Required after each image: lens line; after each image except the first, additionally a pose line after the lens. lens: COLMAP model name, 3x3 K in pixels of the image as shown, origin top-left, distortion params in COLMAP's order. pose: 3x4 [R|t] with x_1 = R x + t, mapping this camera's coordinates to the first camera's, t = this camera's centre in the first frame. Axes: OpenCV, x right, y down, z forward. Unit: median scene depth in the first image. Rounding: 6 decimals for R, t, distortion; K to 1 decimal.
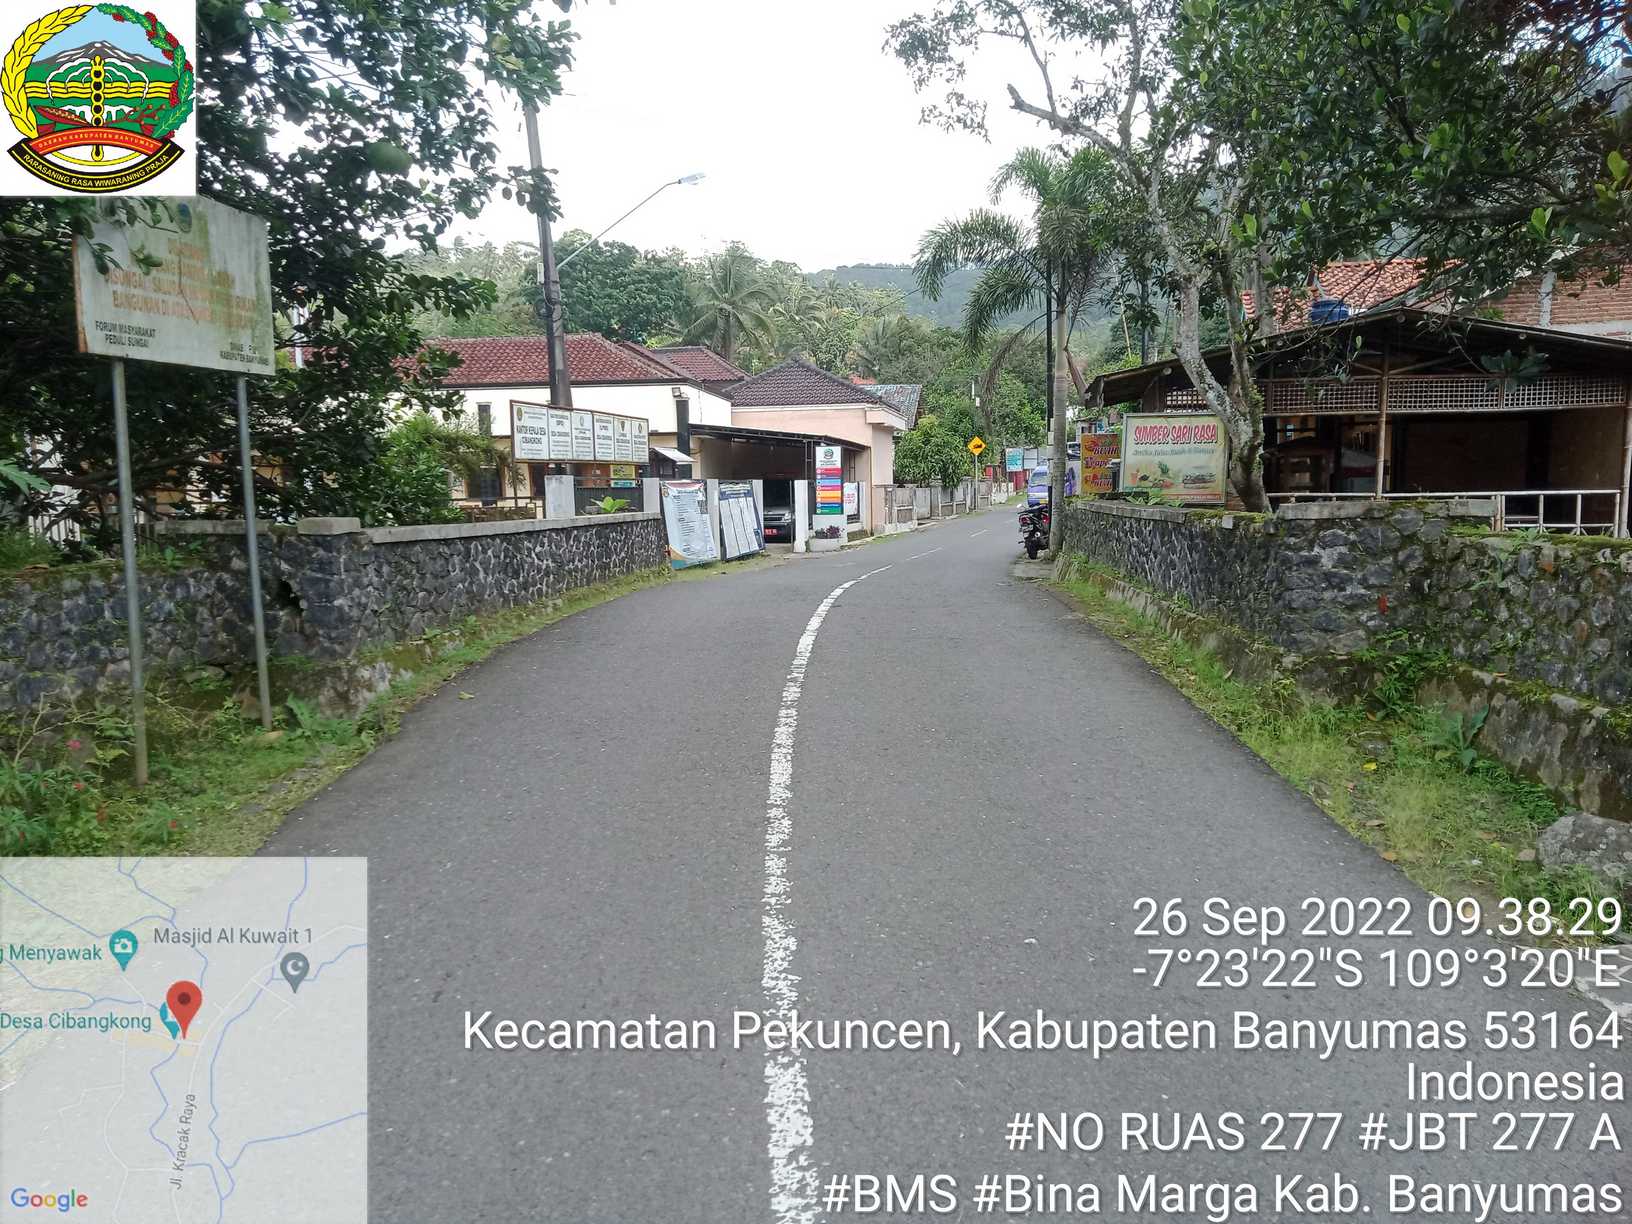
lens RADIAL K [[1167.8, 0, 816.0], [0, 1167.8, 612.0], [0, 0, 1]] dist [0.009276, -0.004706]
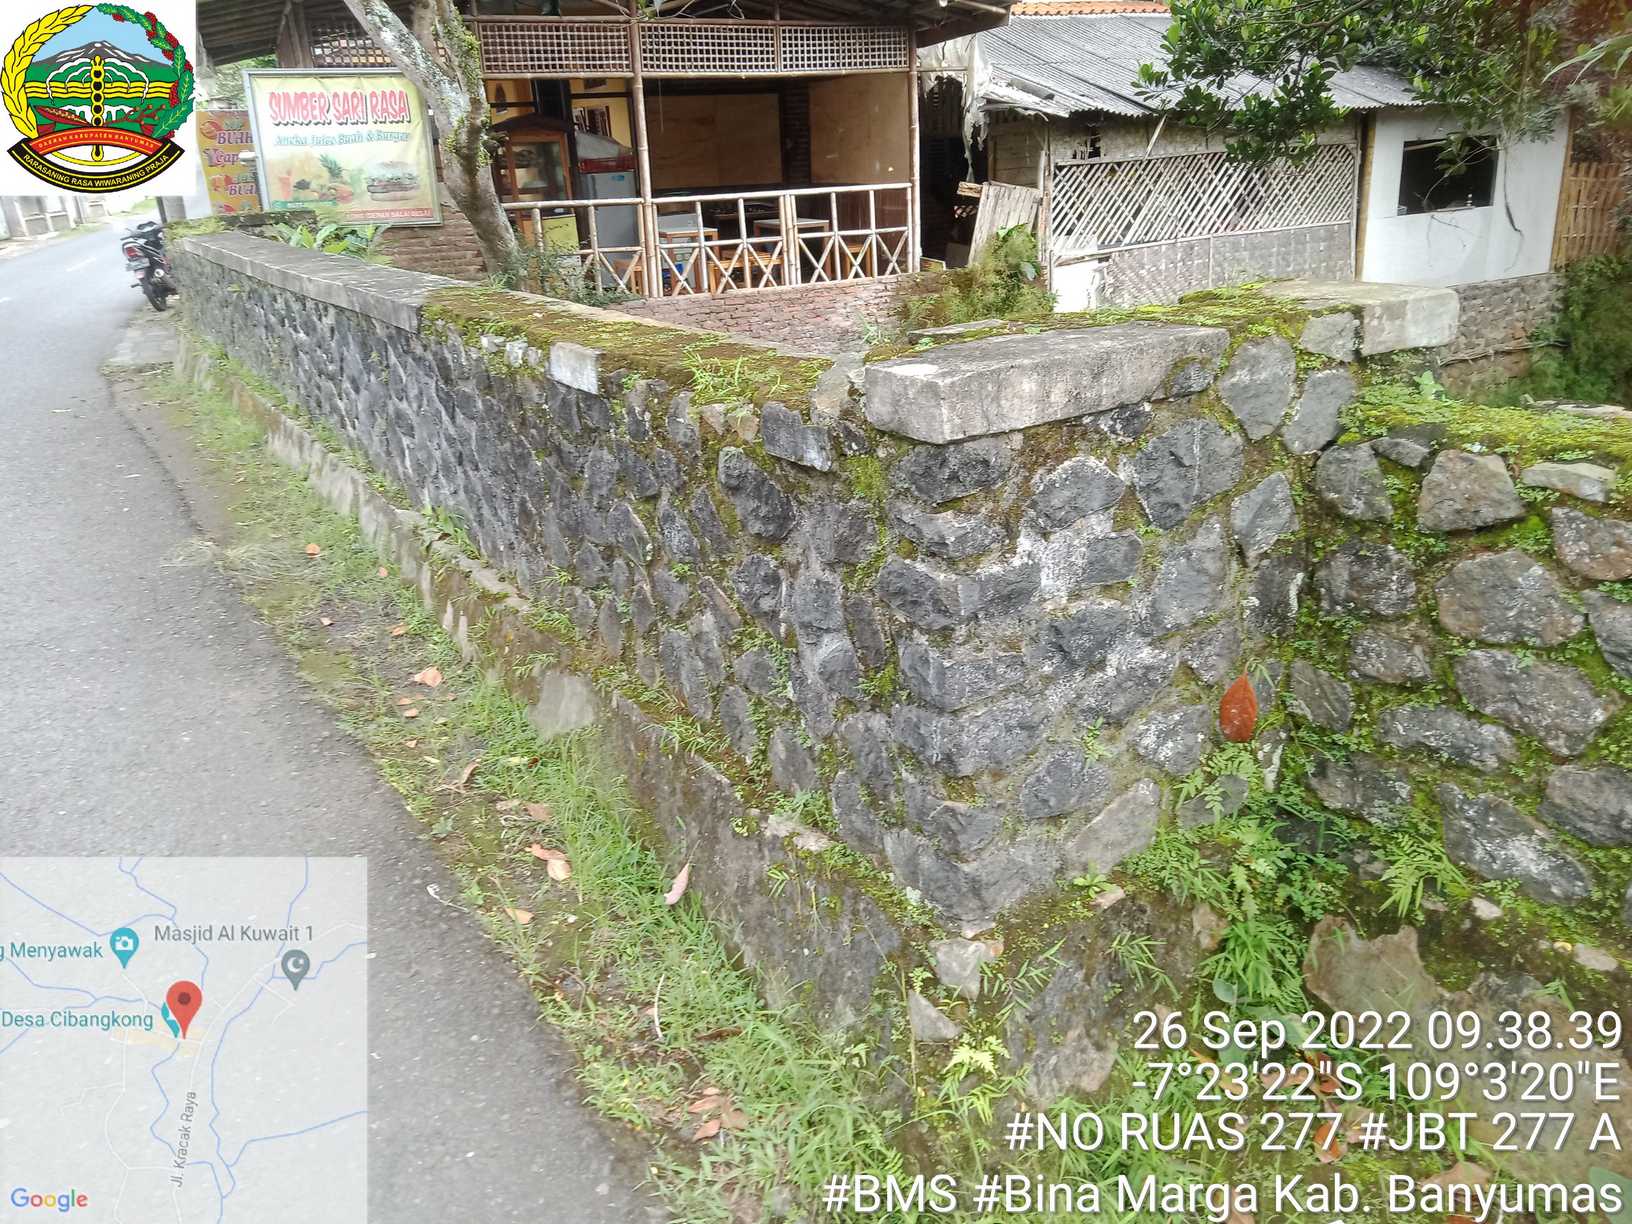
lens RADIAL K [[1167.8, 0, 816.0], [0, 1167.8, 612.0], [0, 0, 1]] dist [0.009276, -0.004706]
pose [[0.792464, -0.238596, 0.561313, 0.146586], [0.093359, 0.956916, 0.274948, -0.066997], [-0.602731, -0.165483, 0.780597, 0.491364]]
